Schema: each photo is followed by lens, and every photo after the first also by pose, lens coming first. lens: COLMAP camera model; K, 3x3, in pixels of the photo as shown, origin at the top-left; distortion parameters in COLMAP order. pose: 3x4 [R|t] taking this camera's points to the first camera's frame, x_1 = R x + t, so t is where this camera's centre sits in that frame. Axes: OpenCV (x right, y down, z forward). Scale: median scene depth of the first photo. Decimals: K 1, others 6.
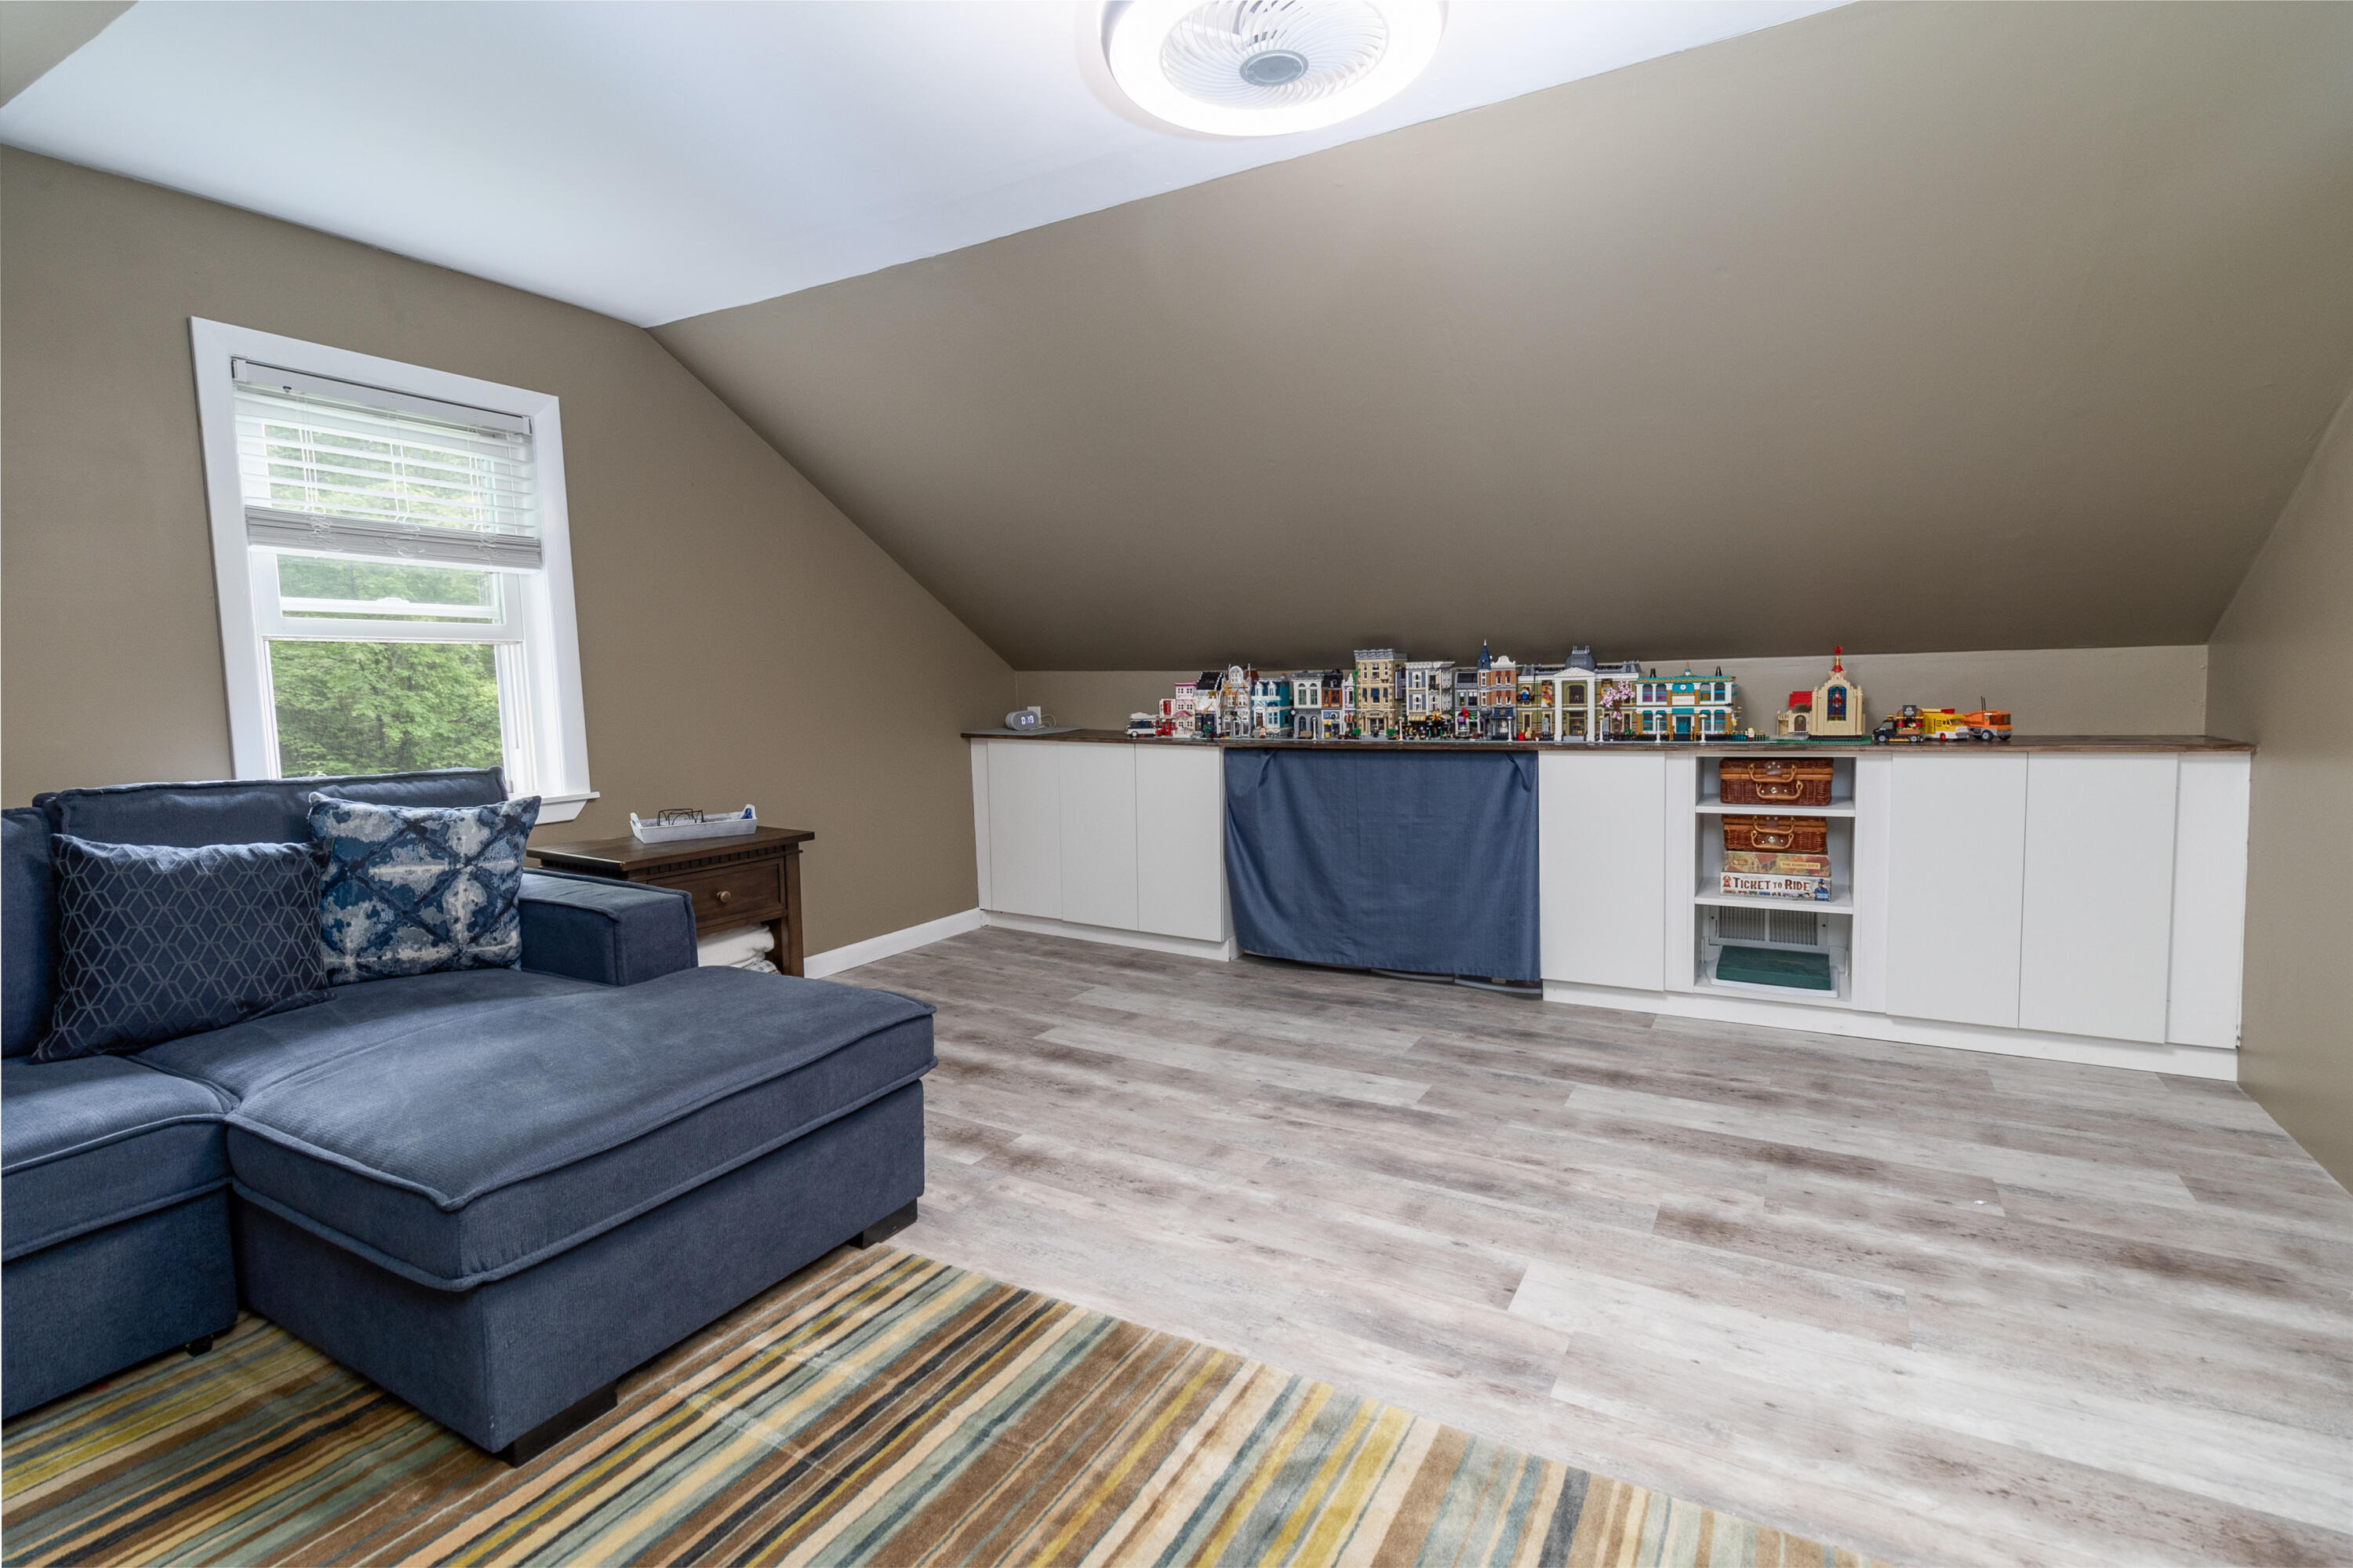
lens RADIAL K [[1079.6, 0, 1189.1], [0, 1079.6, 774.5], [0, 0, 1]] dist [0.003207, -0.001351]
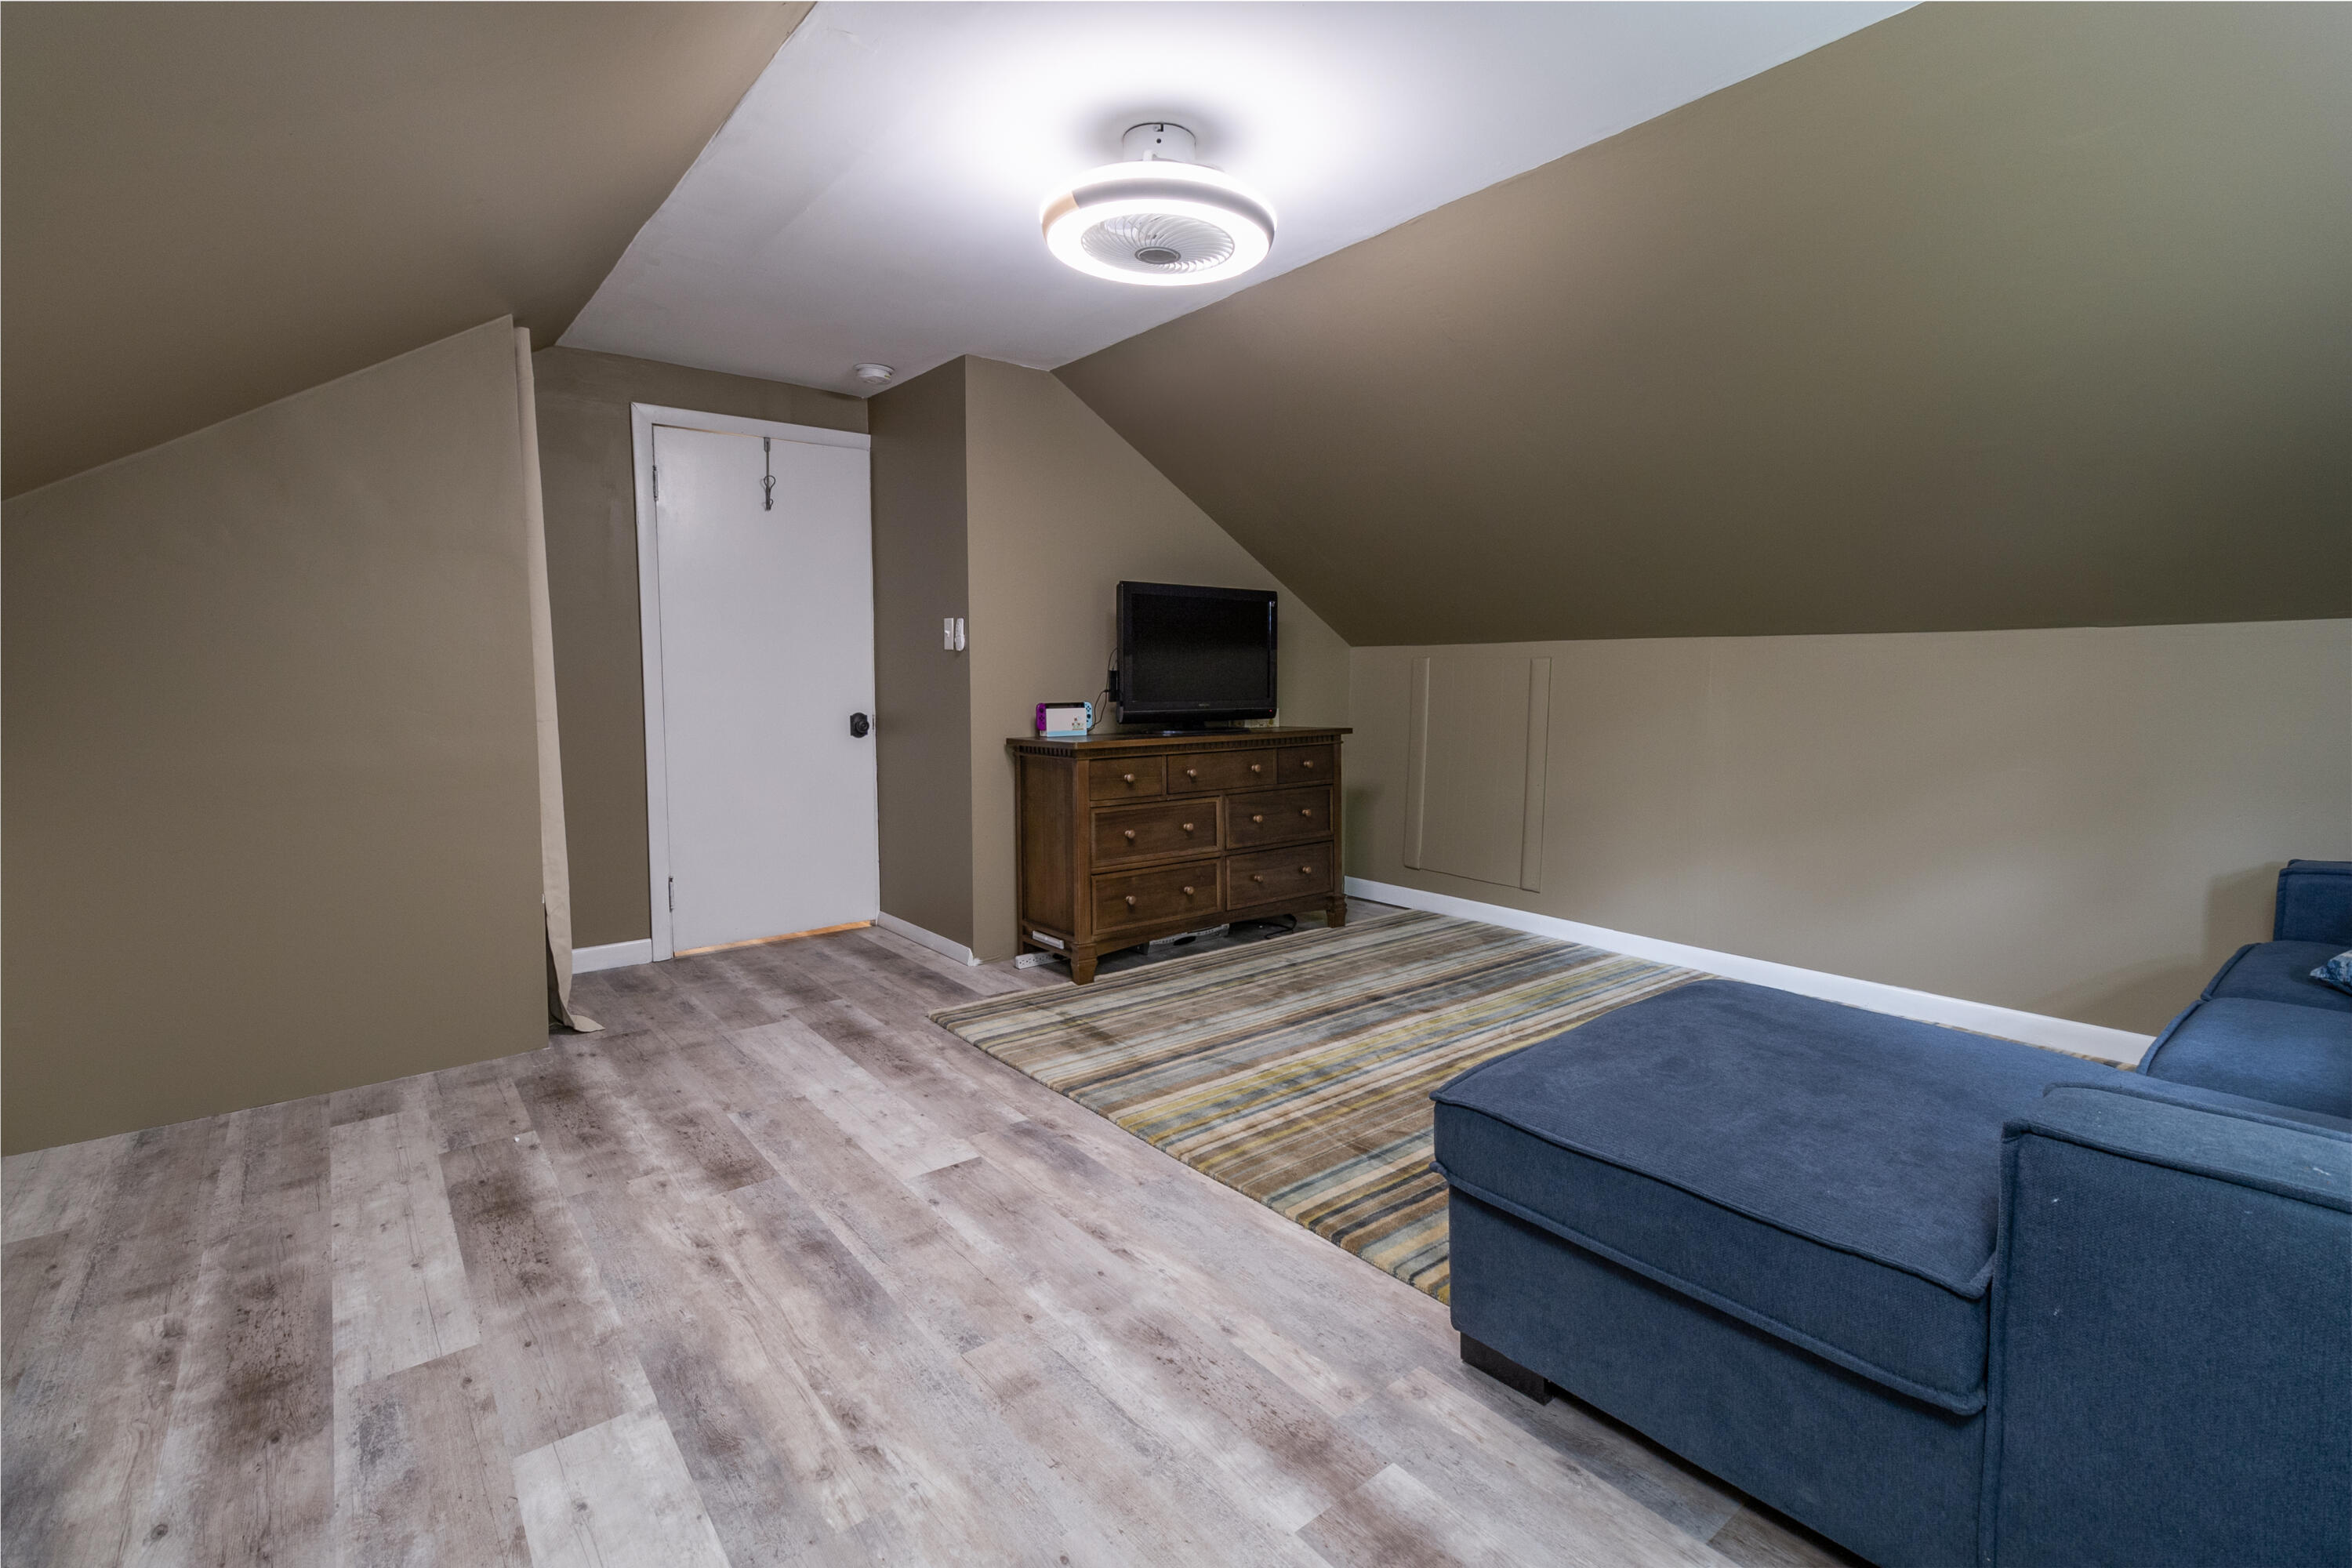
lens RADIAL K [[1079.1, 0, 1184.2], [0, 1079.1, 776.3], [0, 0, 1]] dist [0.003207, -0.001351]
pose [[-0.930467, -0.007952, 0.366289, -0.329010], [0.059492, 0.983216, 0.172471, -0.133470], [-0.361512, 0.182269, -0.914378, 1.615067]]
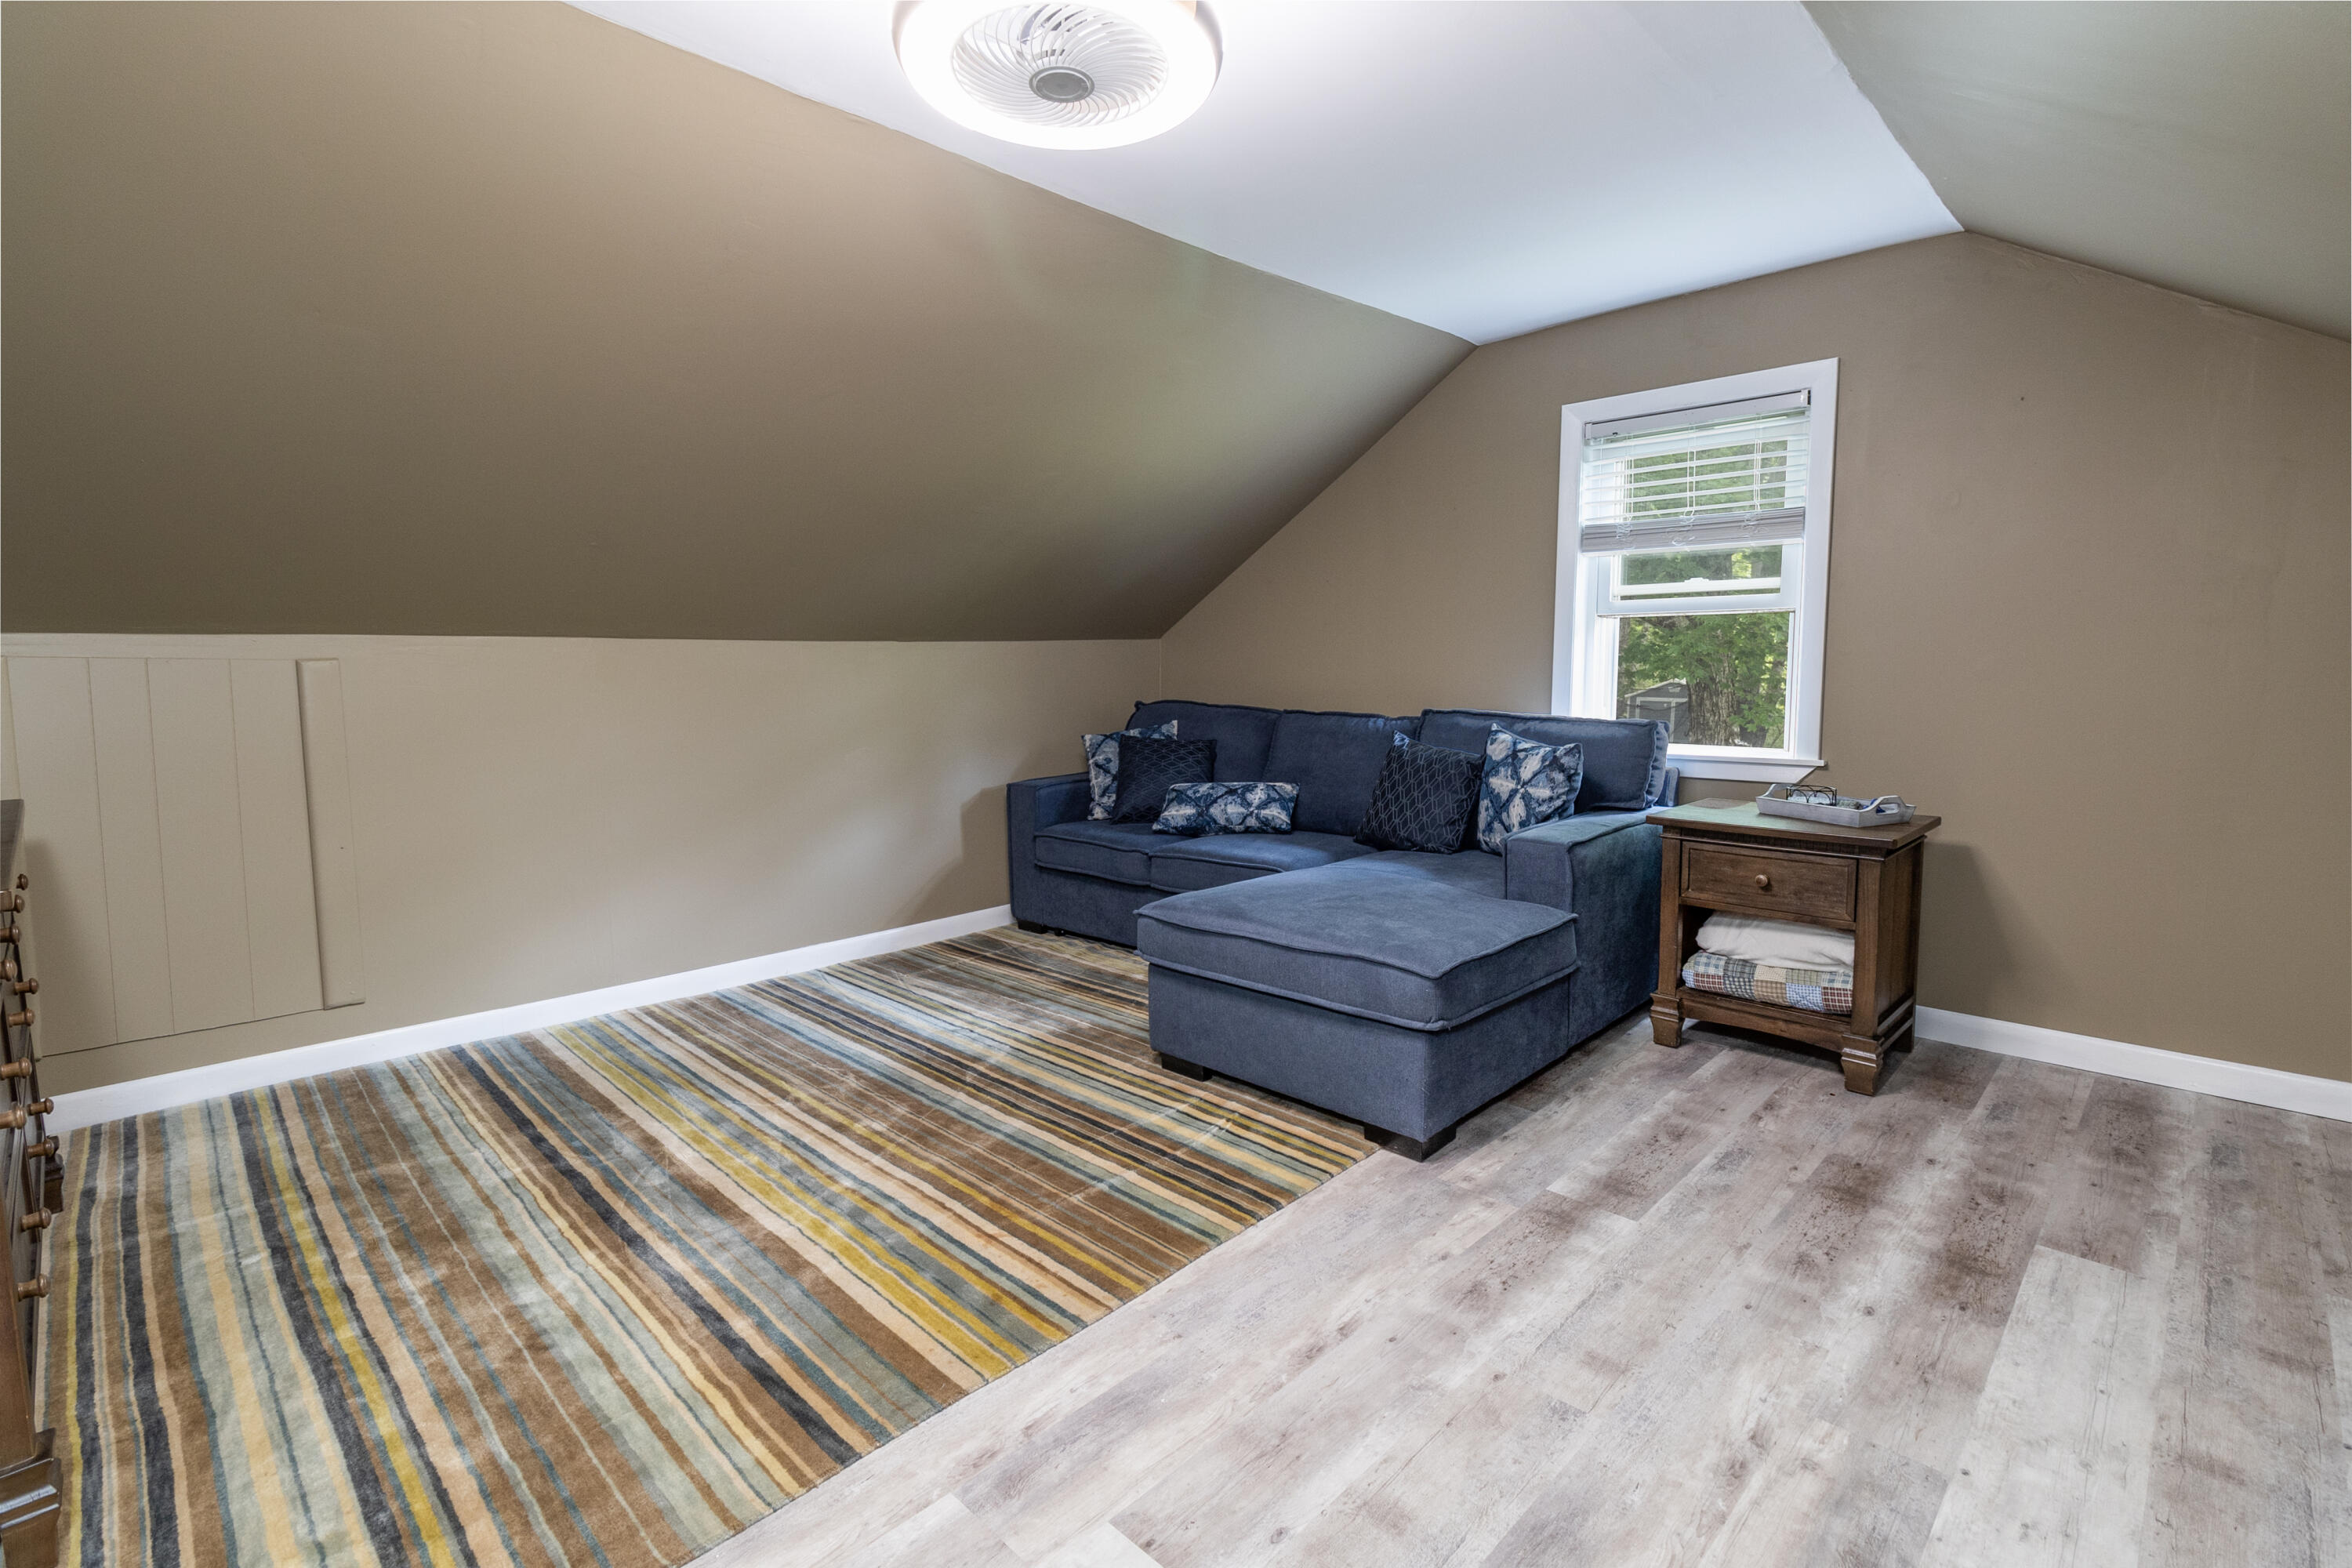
lens RADIAL K [[1079.1, 0, 1194.7], [0, 1079.1, 775.8], [0, 0, 1]] dist [0.003207, -0.001351]
pose [[-0.238918, 0.125876, -0.962847, 0.746343], [-0.072300, 0.986504, 0.146909, -0.101408], [0.968344, 0.104713, -0.226593, 0.936518]]
